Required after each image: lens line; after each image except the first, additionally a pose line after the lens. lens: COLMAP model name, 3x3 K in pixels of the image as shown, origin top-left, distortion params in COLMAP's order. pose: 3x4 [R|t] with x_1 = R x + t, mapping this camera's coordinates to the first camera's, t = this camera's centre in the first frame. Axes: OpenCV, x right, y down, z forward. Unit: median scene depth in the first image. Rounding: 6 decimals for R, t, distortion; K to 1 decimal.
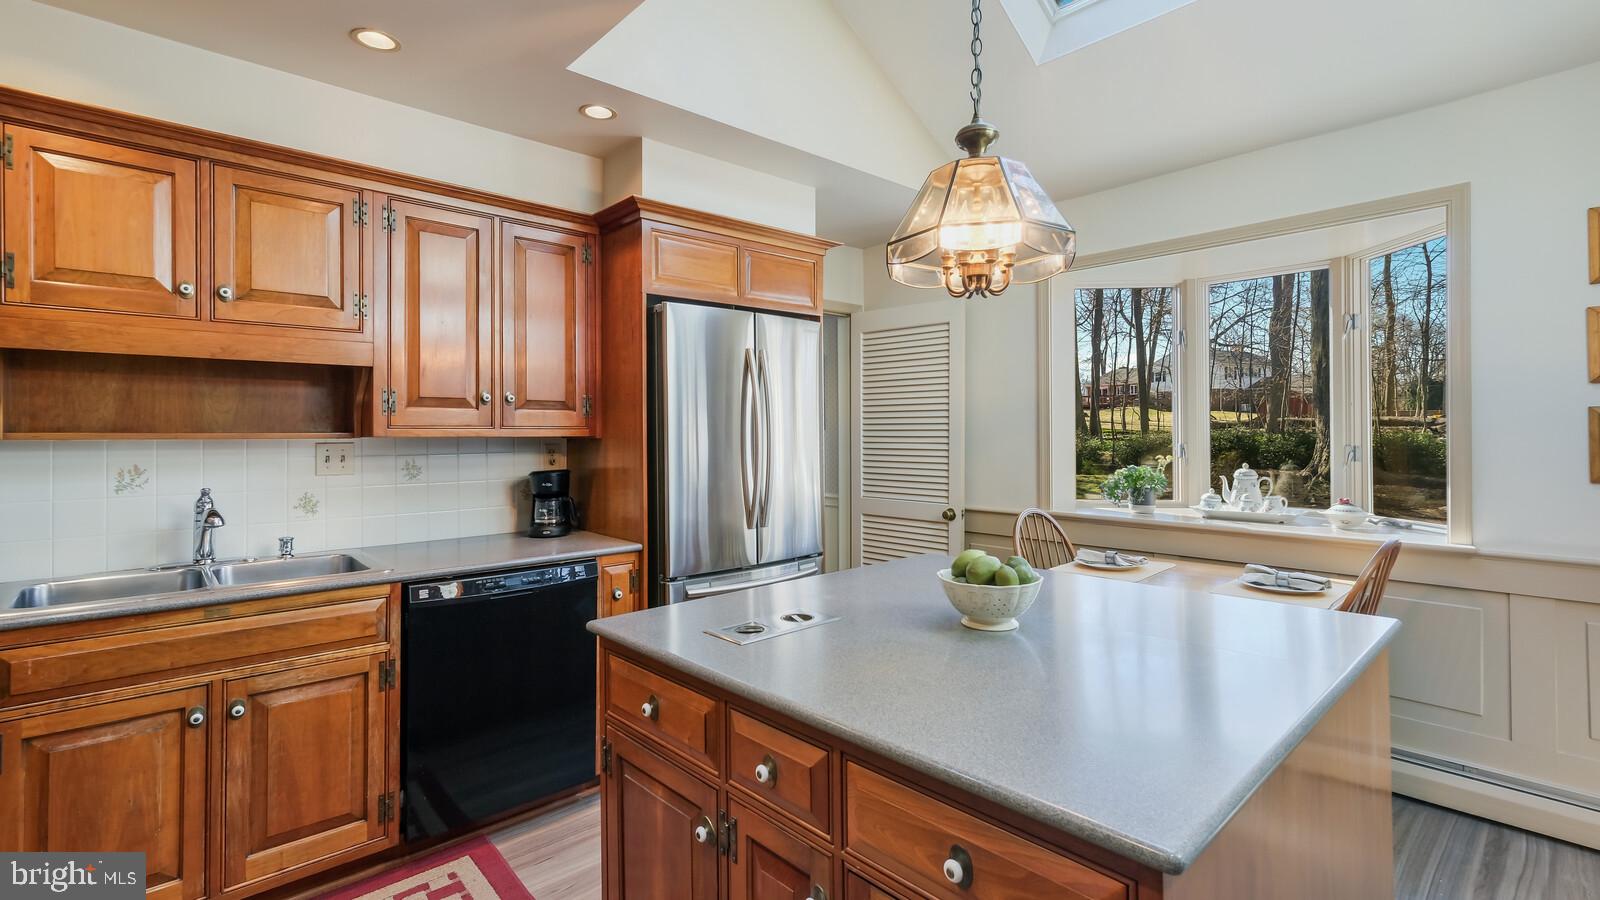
lens RADIAL K [[710.4, 0, 792.1], [0, 710.4, 431.1], [0, 0, 1]] dist [0.004079, 0.000215]
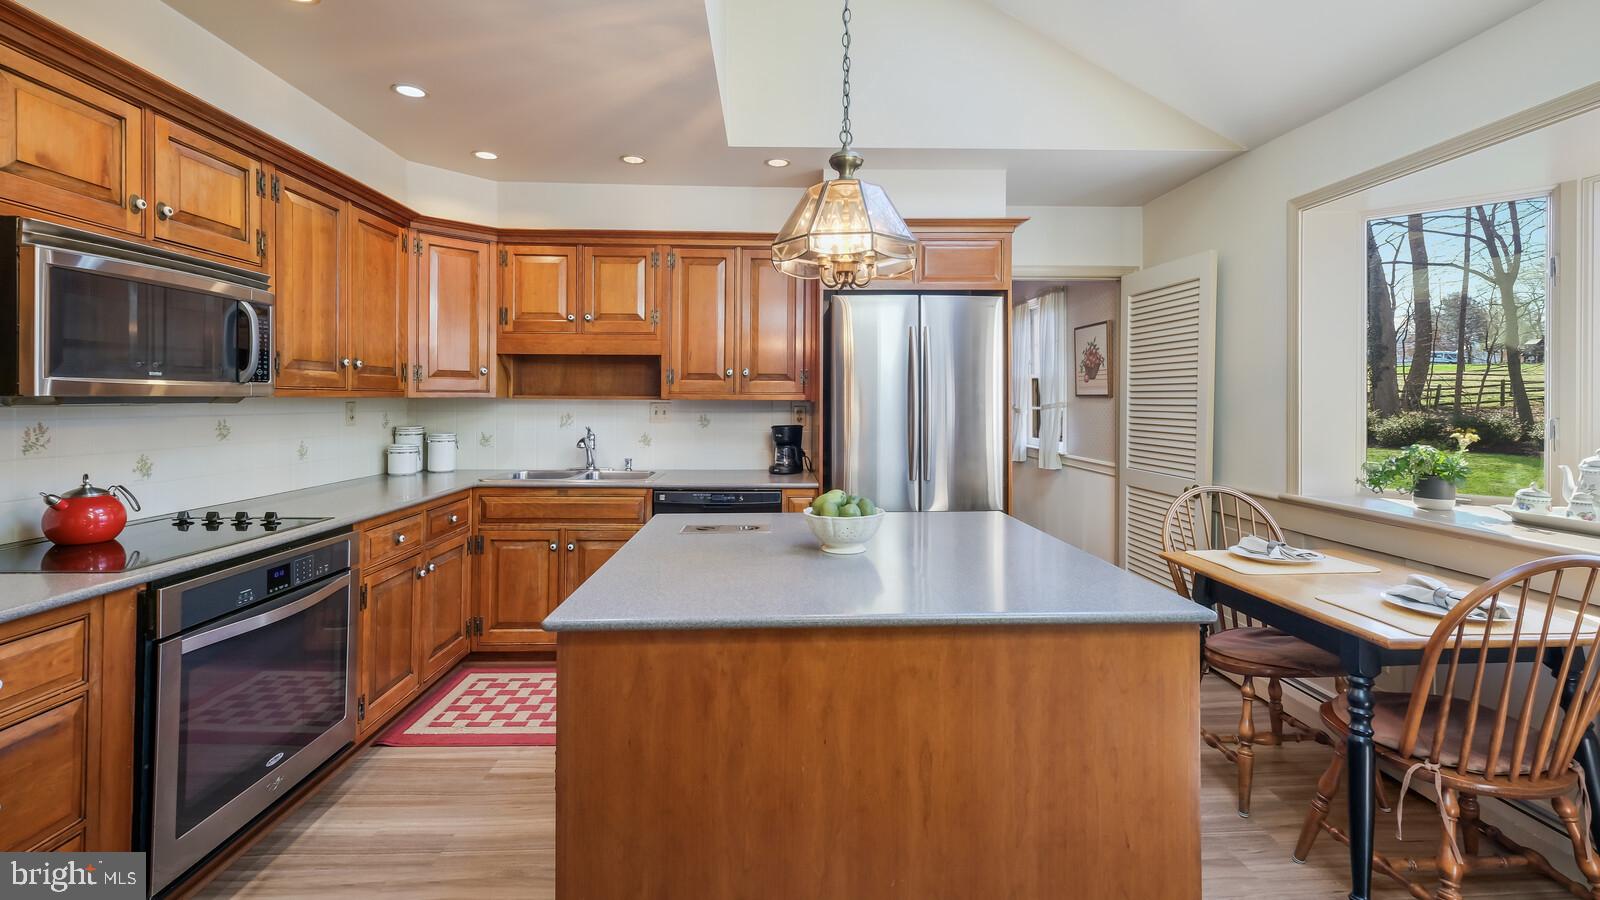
lens RADIAL K [[710.4, 0, 815.9], [0, 710.4, 403.2], [0, 0, 1]] dist [0.004079, 0.000215]
pose [[0.771527, 0.011697, -0.636089, 0.743490], [-0.006775, 0.999925, 0.010170, -0.001505], [0.636161, -0.003537, 0.771548, -0.009855]]
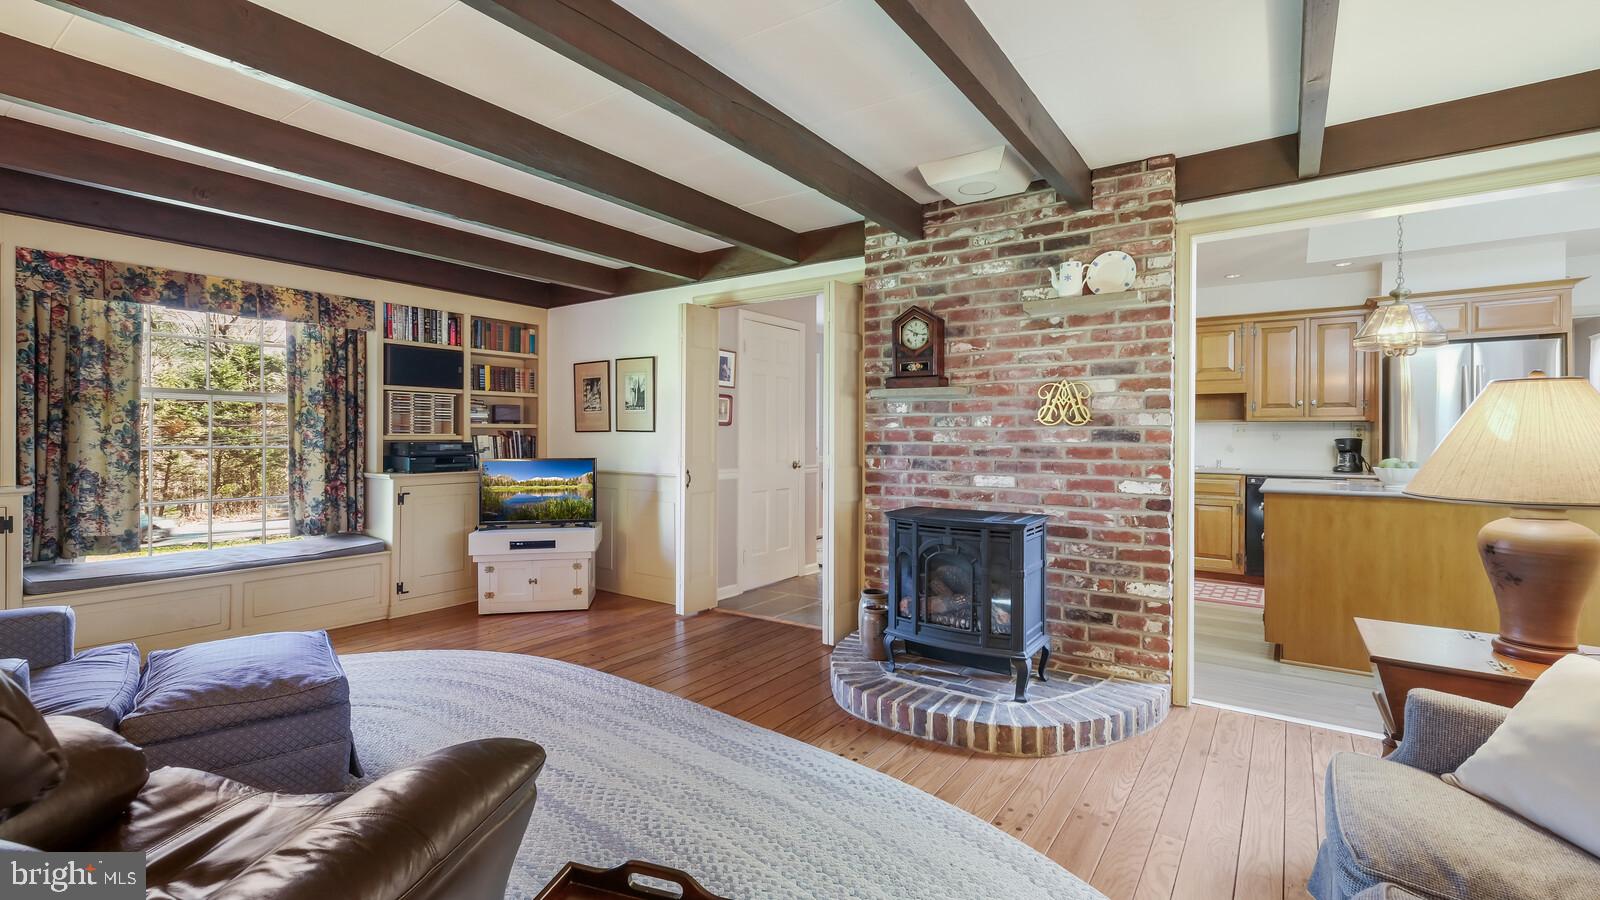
lens RADIAL K [[710.4, 0, 790.4], [0, 710.4, 435.3], [0, 0, 1]] dist [0.004079, 0.000215]
pose [[0.204825, 0.005439, -0.978784, 1.636731], [-0.002458, 0.999984, 0.005042, 0.053707], [0.978796, 0.001373, 0.204835, -1.154081]]
